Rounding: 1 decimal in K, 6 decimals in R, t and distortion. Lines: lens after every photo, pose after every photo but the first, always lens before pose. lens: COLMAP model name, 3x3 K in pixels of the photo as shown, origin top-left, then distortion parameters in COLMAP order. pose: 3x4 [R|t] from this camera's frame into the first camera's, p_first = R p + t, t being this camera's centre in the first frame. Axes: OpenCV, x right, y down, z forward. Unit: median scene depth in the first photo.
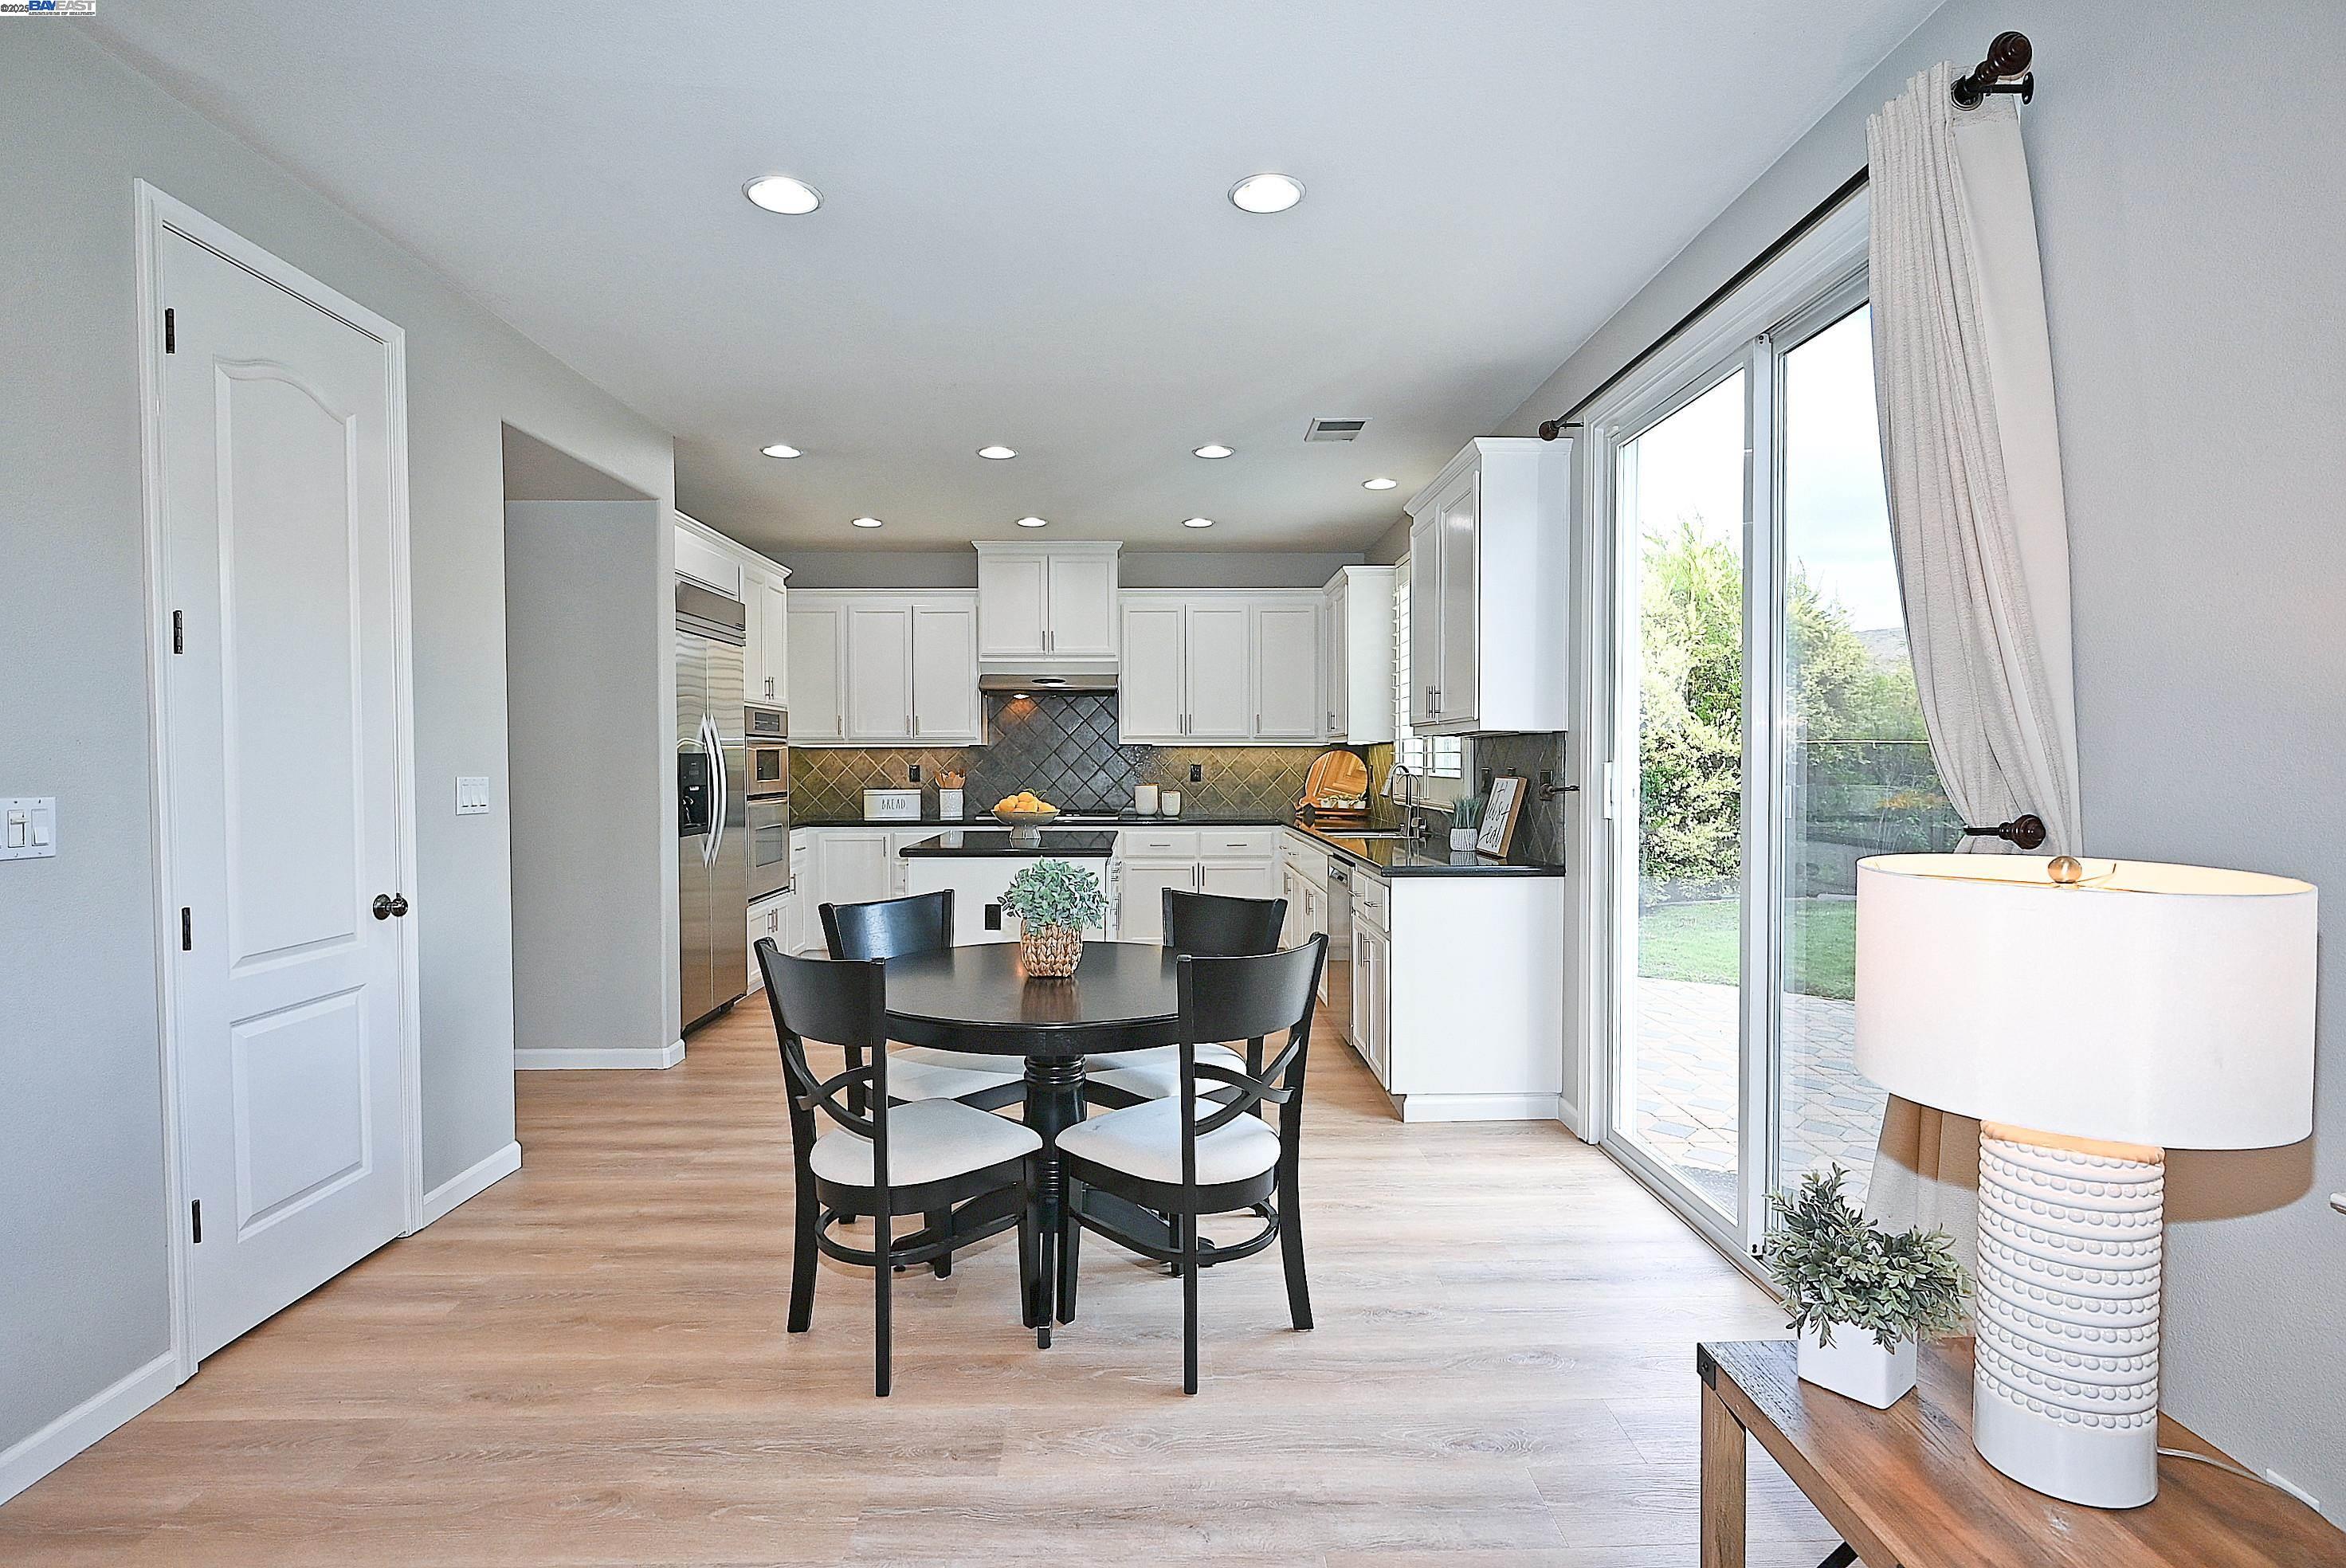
lens RADIAL K [[1162.7, 0, 1171.2], [0, 1162.7, 789.5], [0, 0, 1]] dist [-0.005224, 0.003130]
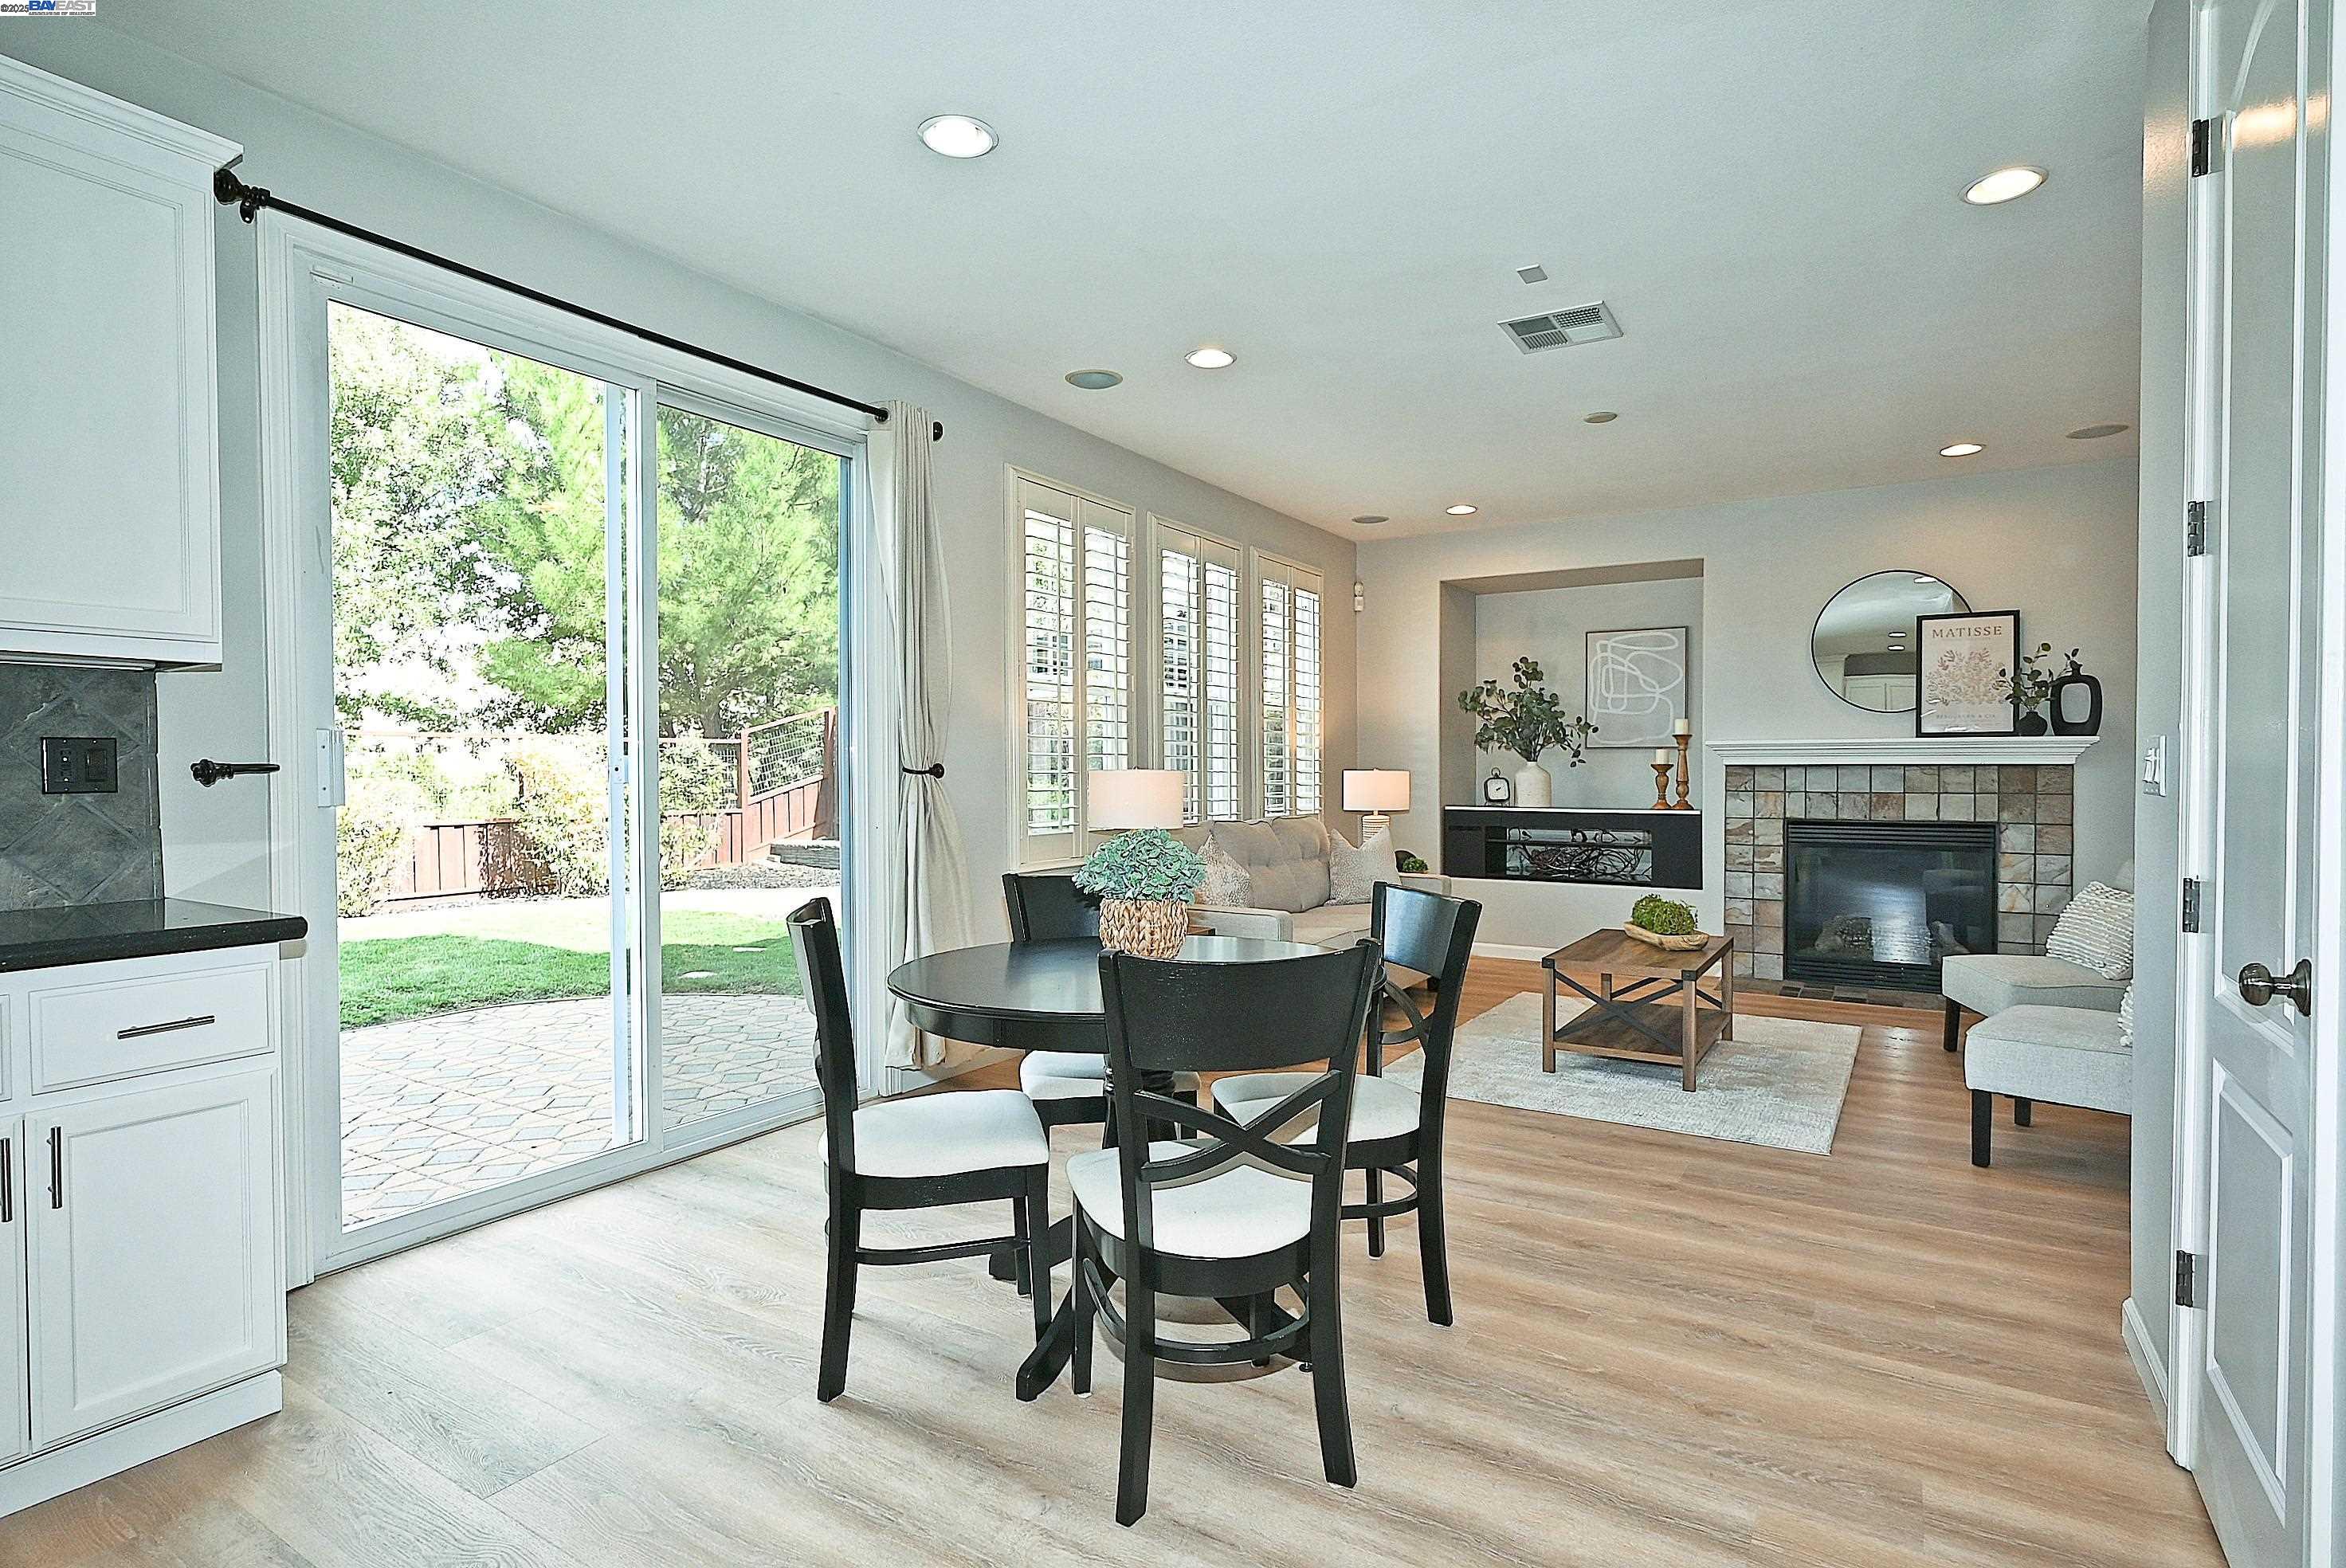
lens RADIAL K [[1162.7, 0, 1173.4], [0, 1162.7, 783.4], [0, 0, 1]] dist [-0.005224, 0.003130]
pose [[-0.834687, -0.002039, 0.550722, -0.237571], [0.019291, 0.999271, 0.032938, -0.001718], [-0.550387, 0.038117, -0.834039, 0.682212]]
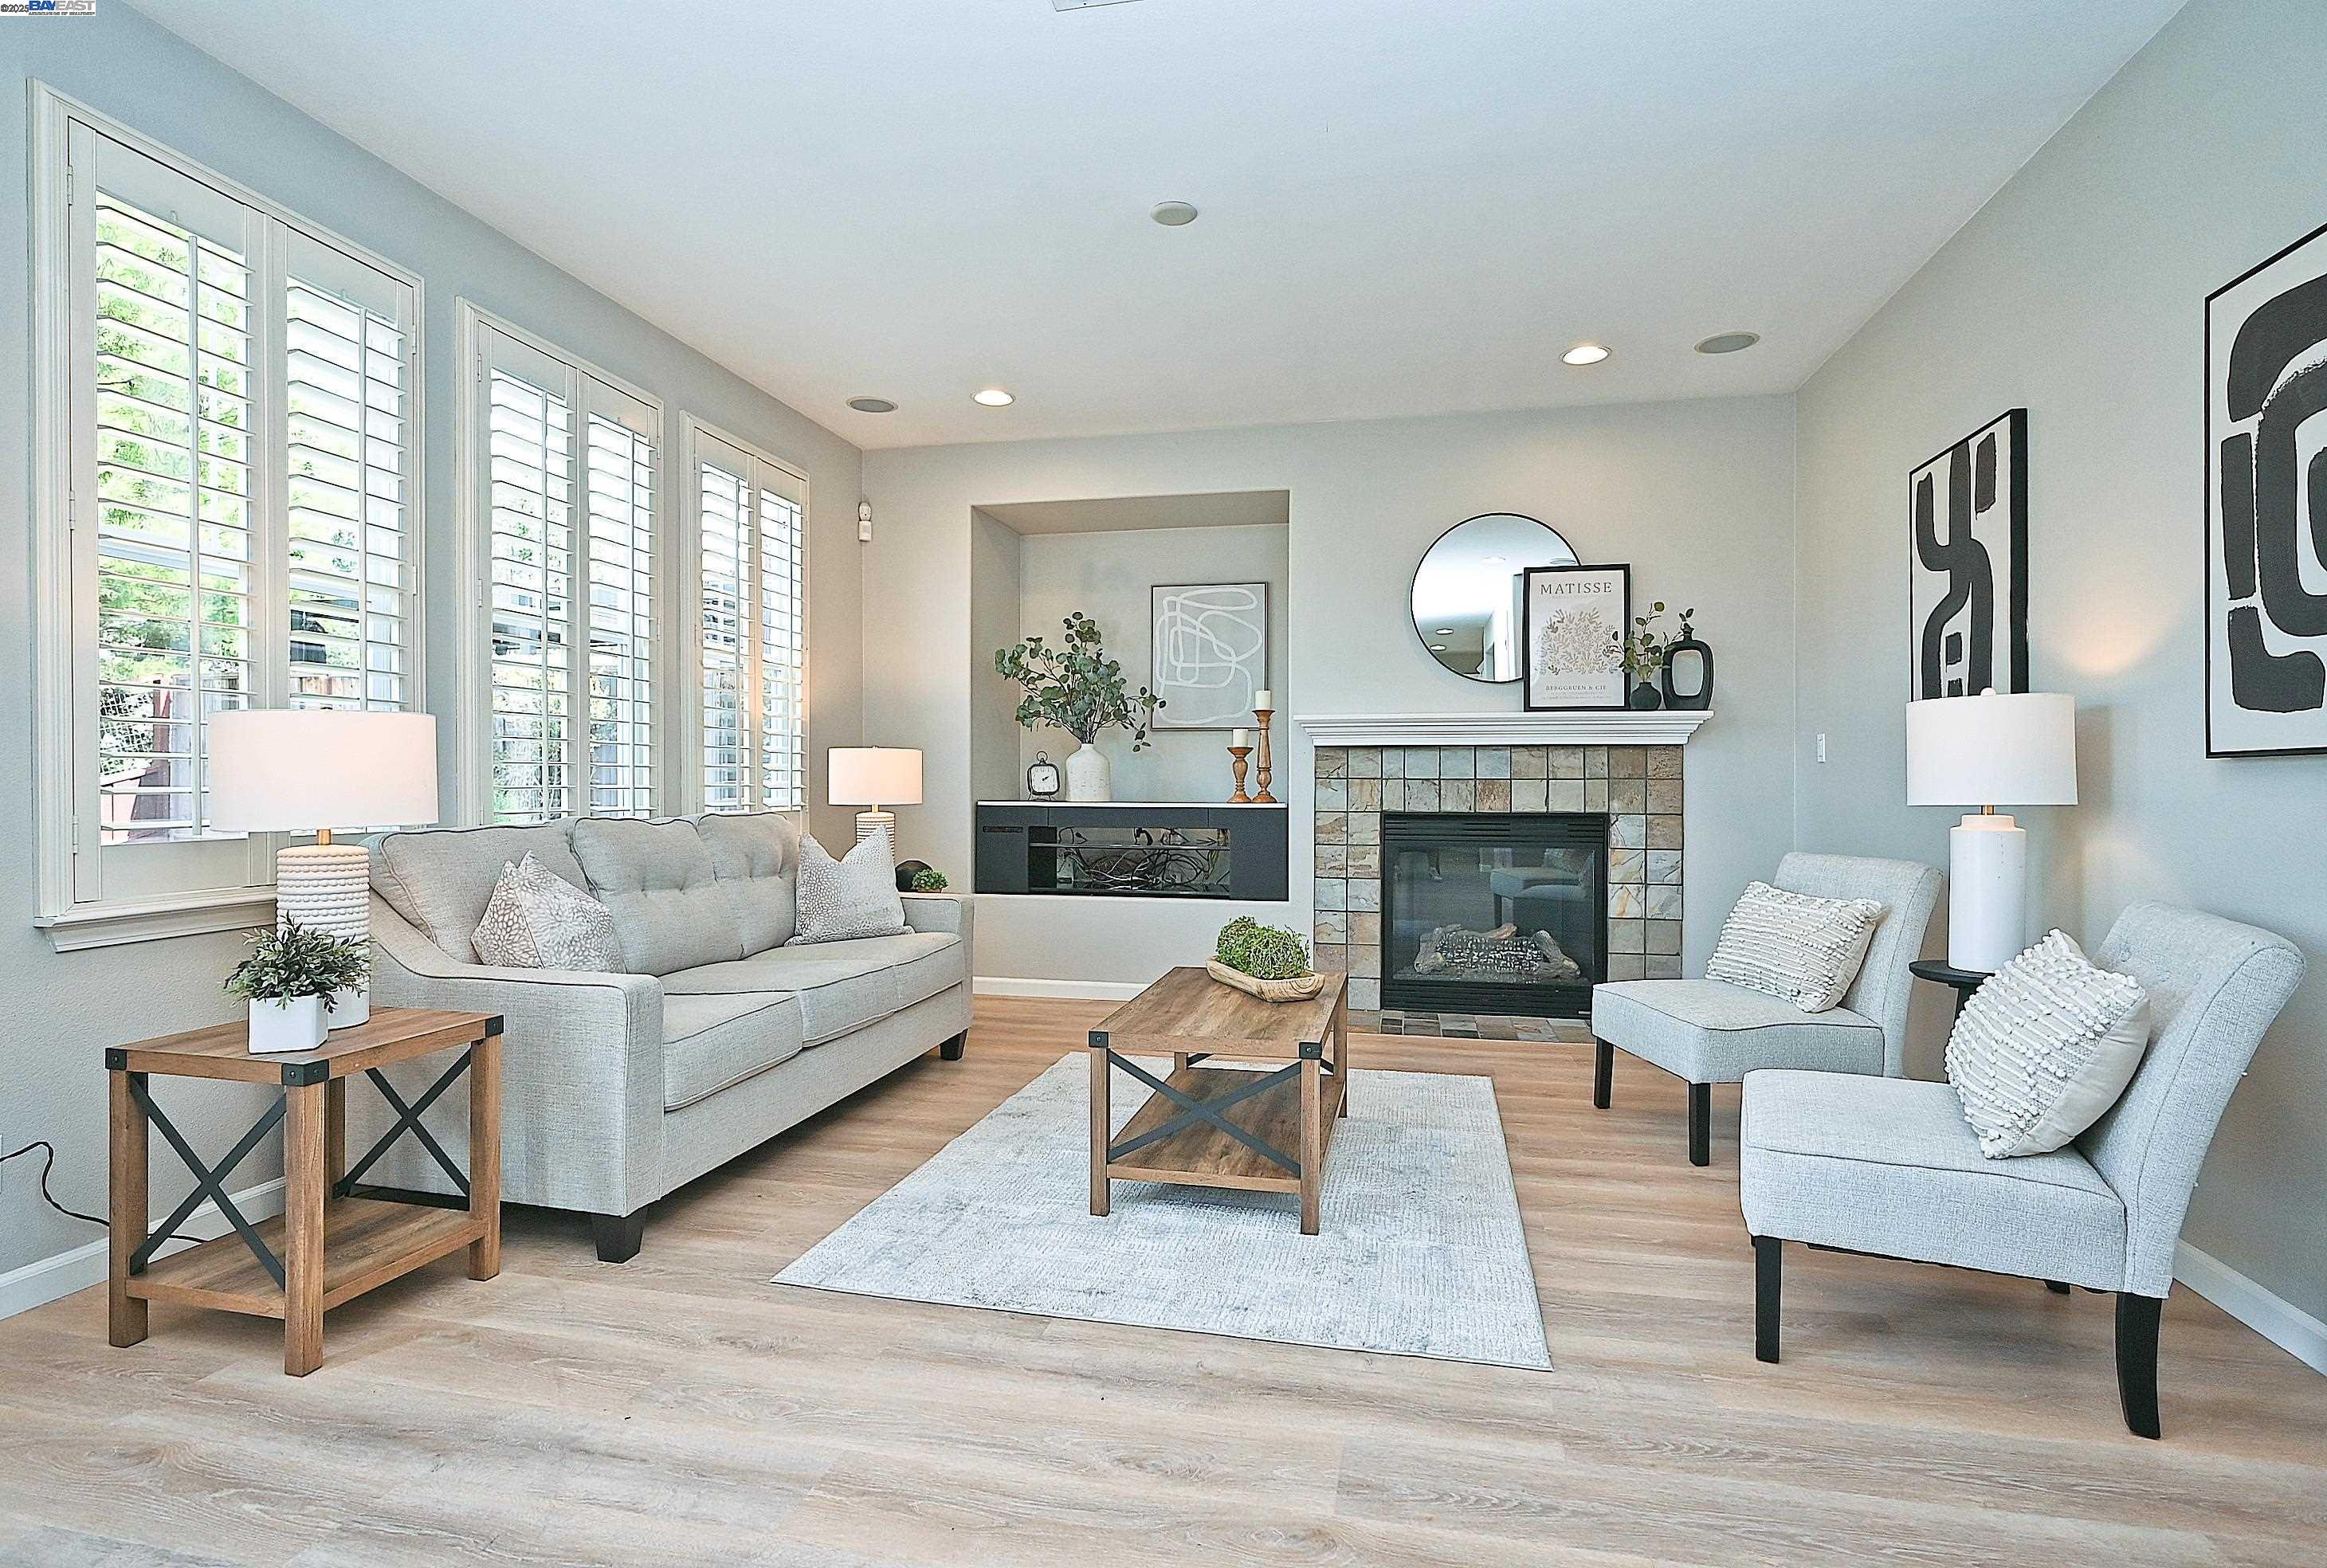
lens RADIAL K [[1153.3, 0, 1151.6], [0, 1153.3, 784.3], [0, 0, 1]] dist [-0.005224, 0.003130]
pose [[-0.971400, 0.001453, 0.237446, -0.170738], [0.008803, 0.999514, 0.029898, 0.023415], [-0.237287, 0.031133, -0.970940, 0.420978]]
